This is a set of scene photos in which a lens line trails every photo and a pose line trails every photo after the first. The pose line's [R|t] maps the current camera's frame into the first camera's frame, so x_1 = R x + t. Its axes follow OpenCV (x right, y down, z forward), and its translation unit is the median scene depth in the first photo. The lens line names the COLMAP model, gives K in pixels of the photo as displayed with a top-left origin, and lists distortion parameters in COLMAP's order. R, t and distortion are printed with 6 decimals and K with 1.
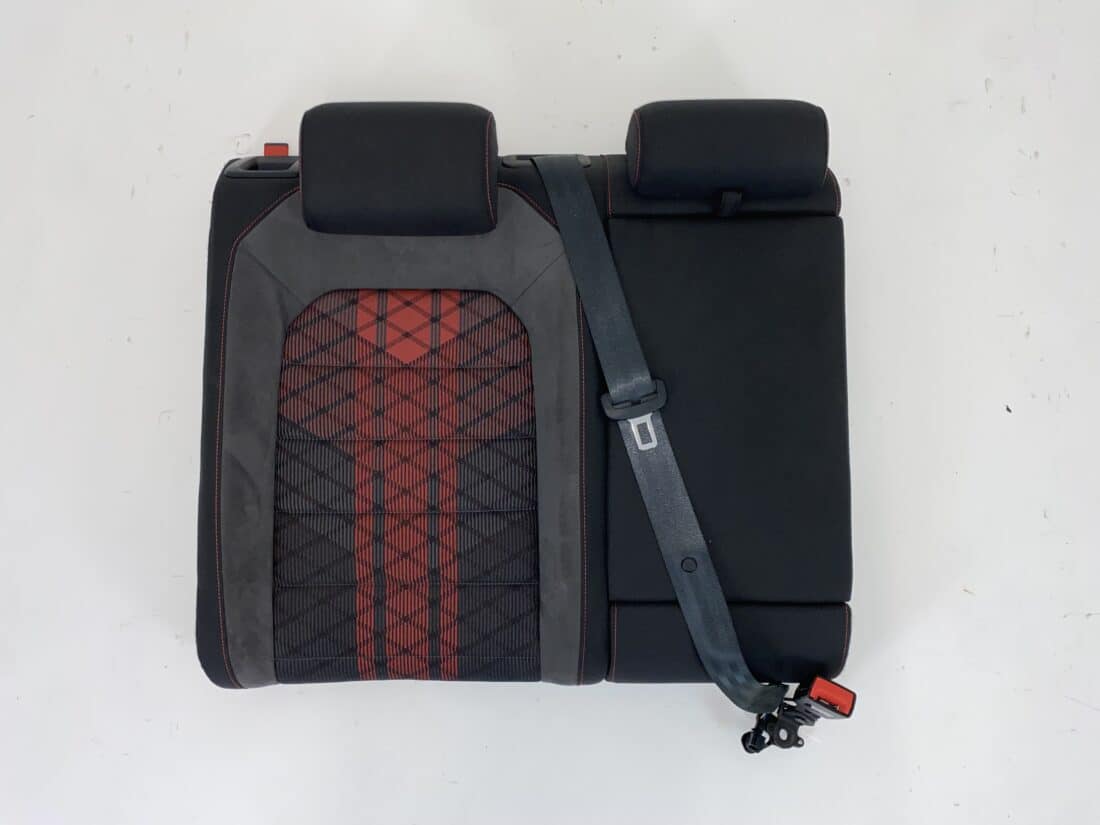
lens RADIAL K [[833.1, 0, 555.9], [0, 833.1, 411.6], [0, 0, 1]] dist [0.001756, -0.006030]
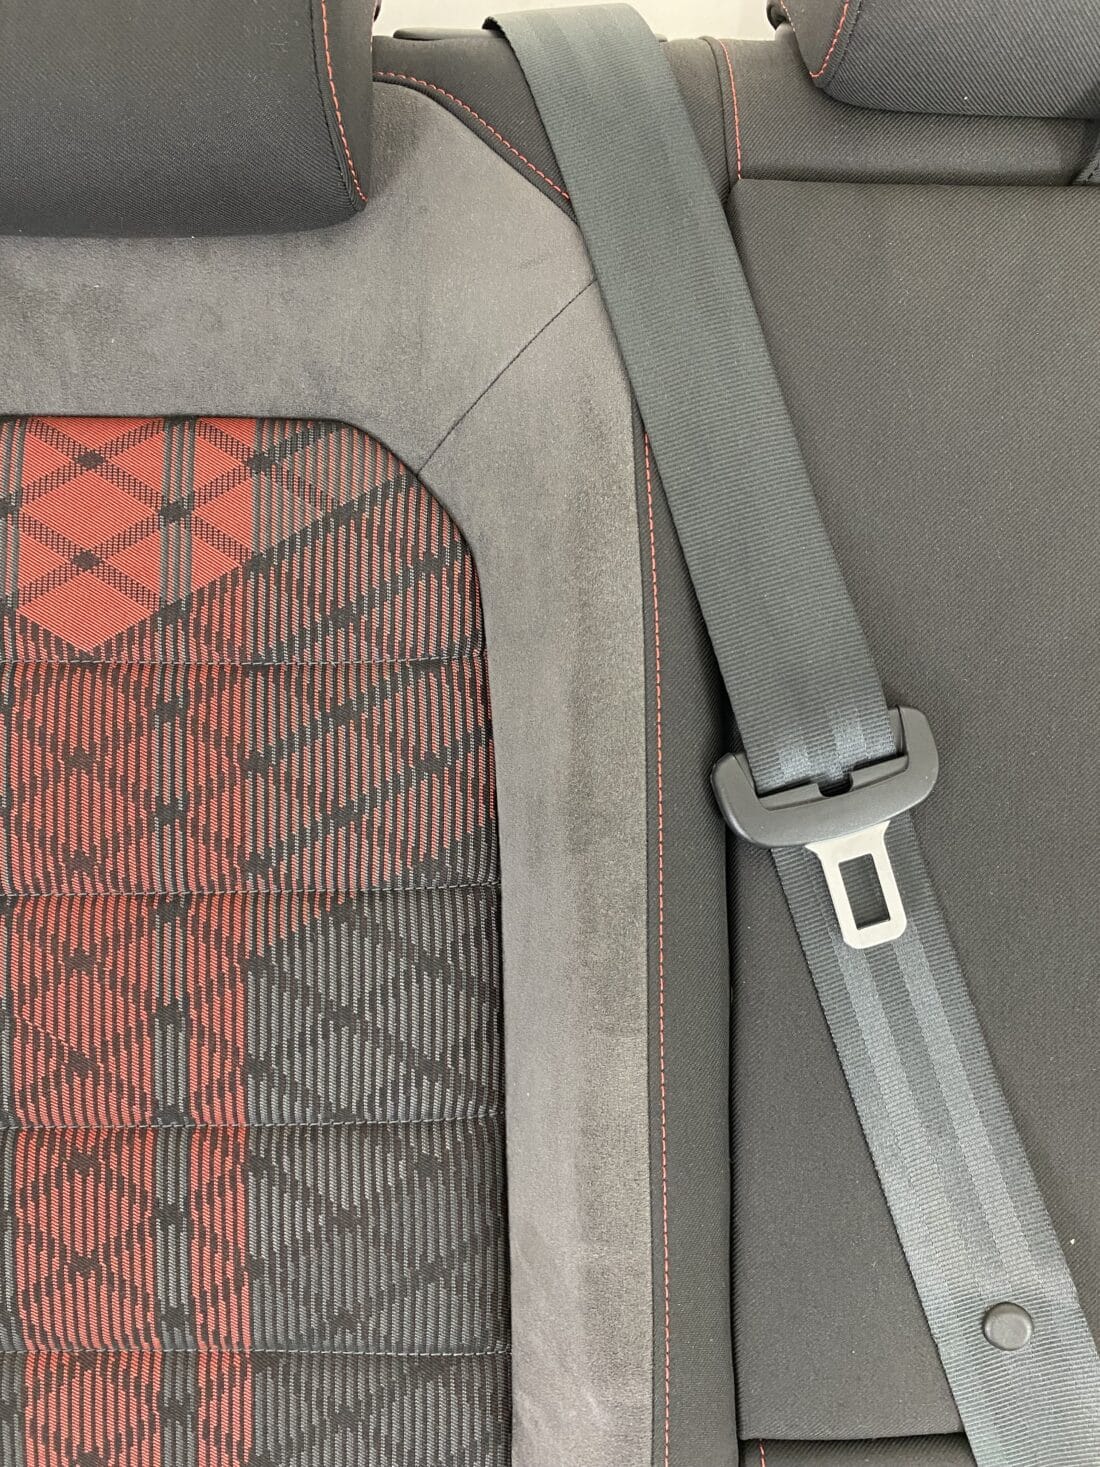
lens RADIAL K [[1111.0, 0, 541.3], [0, 1111.0, 733.5], [0, 0, 1]] dist [0.001756, -0.006030]
pose [[0.999912, -0.000900, 0.013239, -0.013629], [0.000383, 0.999238, 0.039035, -0.043694], [-0.013264, -0.039026, 0.999150, 0.585220]]
